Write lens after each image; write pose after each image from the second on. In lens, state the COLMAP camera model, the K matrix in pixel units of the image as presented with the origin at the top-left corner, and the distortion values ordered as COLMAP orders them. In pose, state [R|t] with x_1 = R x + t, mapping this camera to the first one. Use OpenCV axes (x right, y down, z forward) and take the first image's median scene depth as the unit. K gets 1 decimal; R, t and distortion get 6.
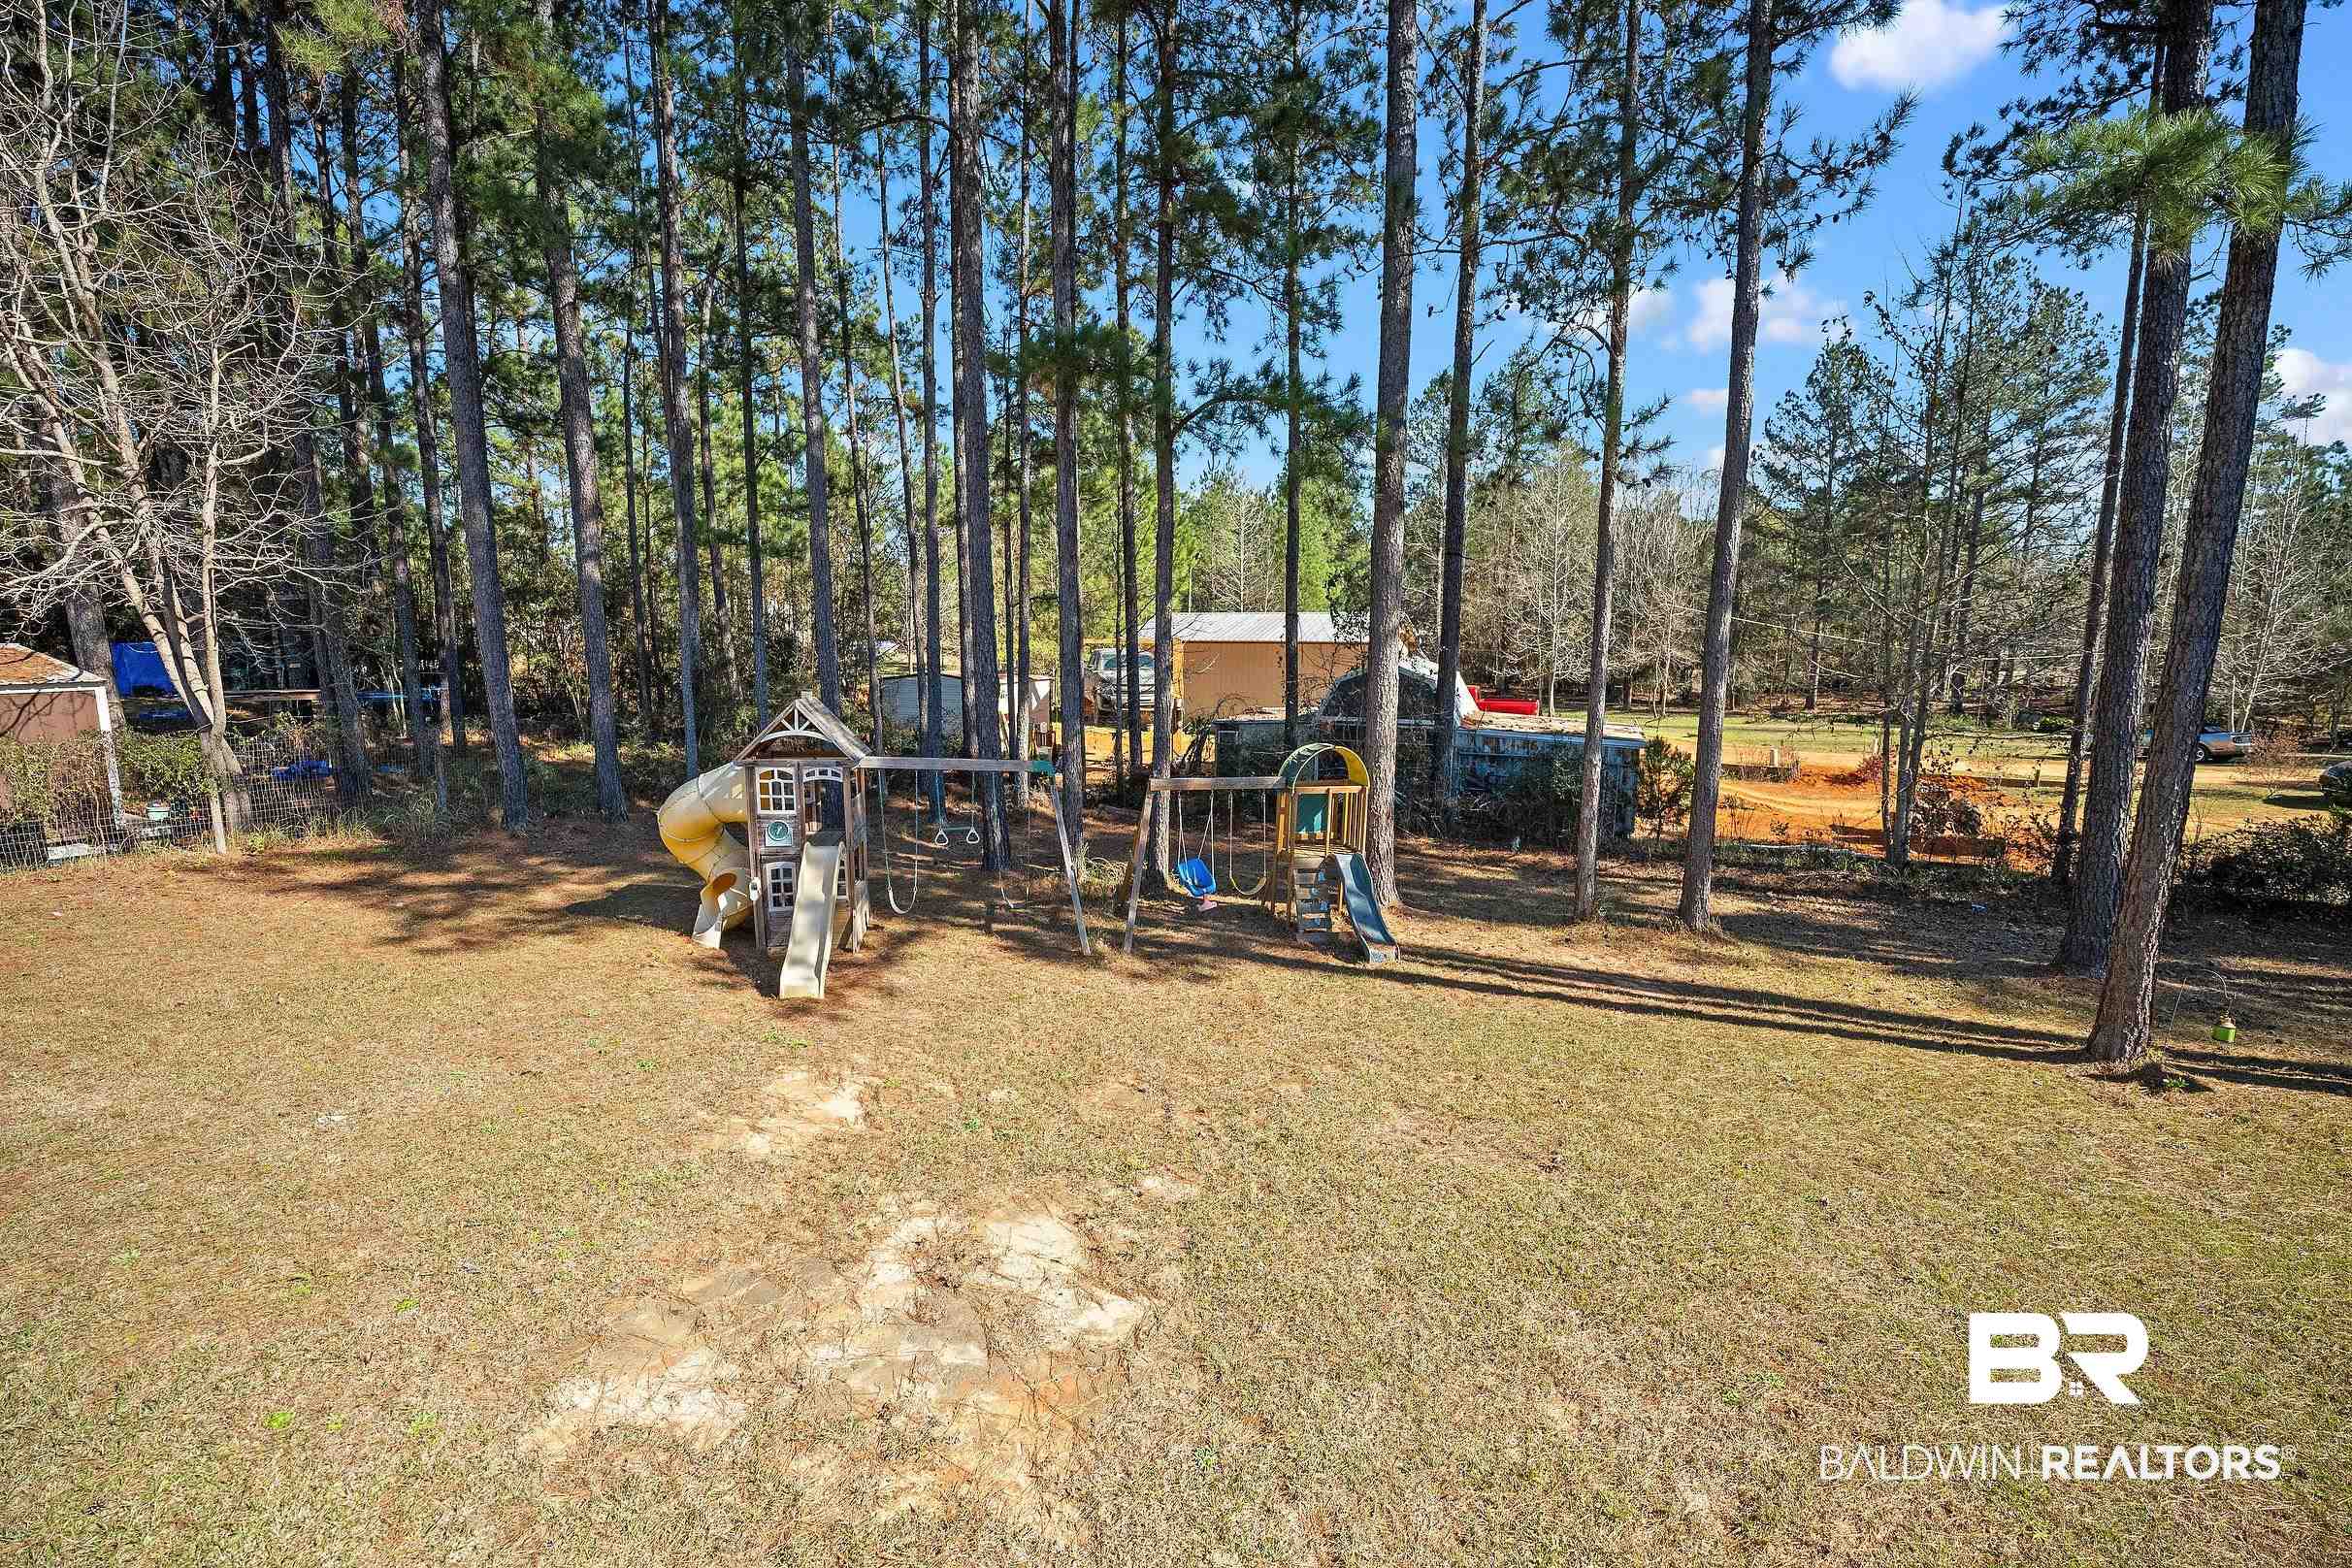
lens RADIAL K [[986.0, 0, 1173.8], [0, 986.0, 777.4], [0, 0, 1]] dist [-0.002222, 0.000161]
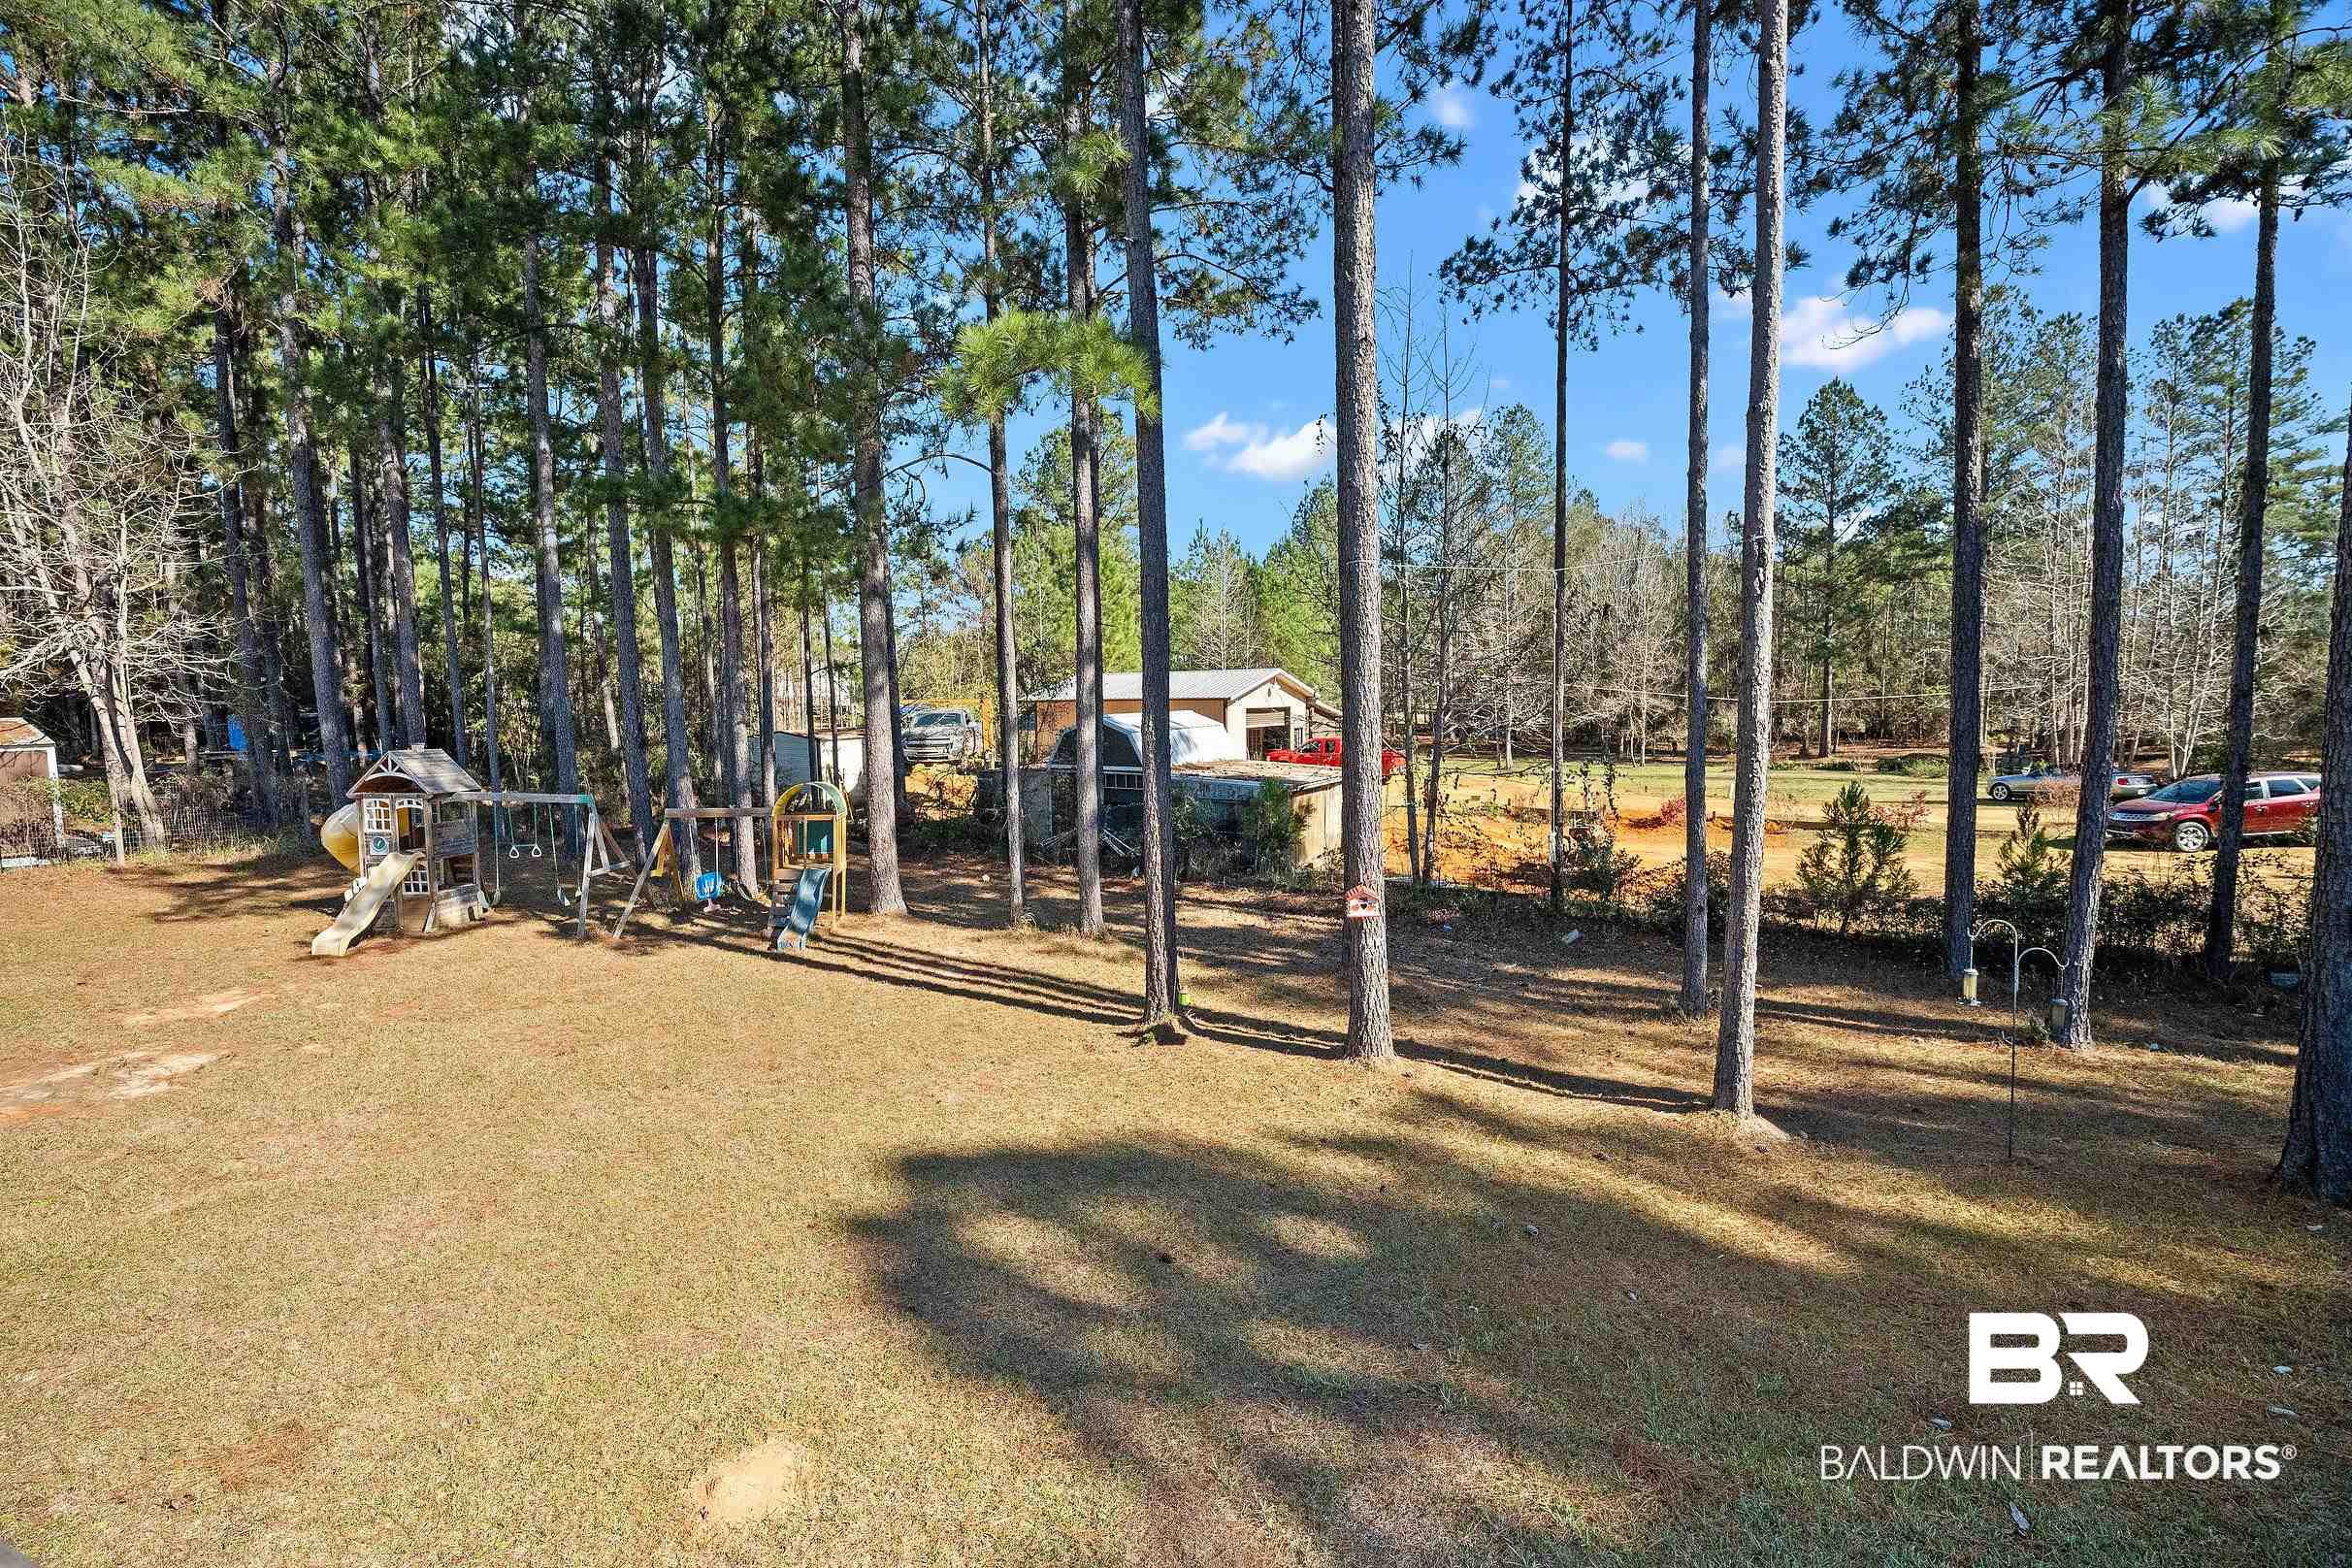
lens RADIAL K [[986.0, 0, 1168.4], [0, 986.0, 777.1], [0, 0, 1]] dist [-0.002222, 0.000161]
pose [[0.988408, -0.006231, -0.151690, 0.767619], [-0.002628, 0.998306, -0.058131, 0.031317], [0.151795, 0.057856, 0.986717, -0.173061]]
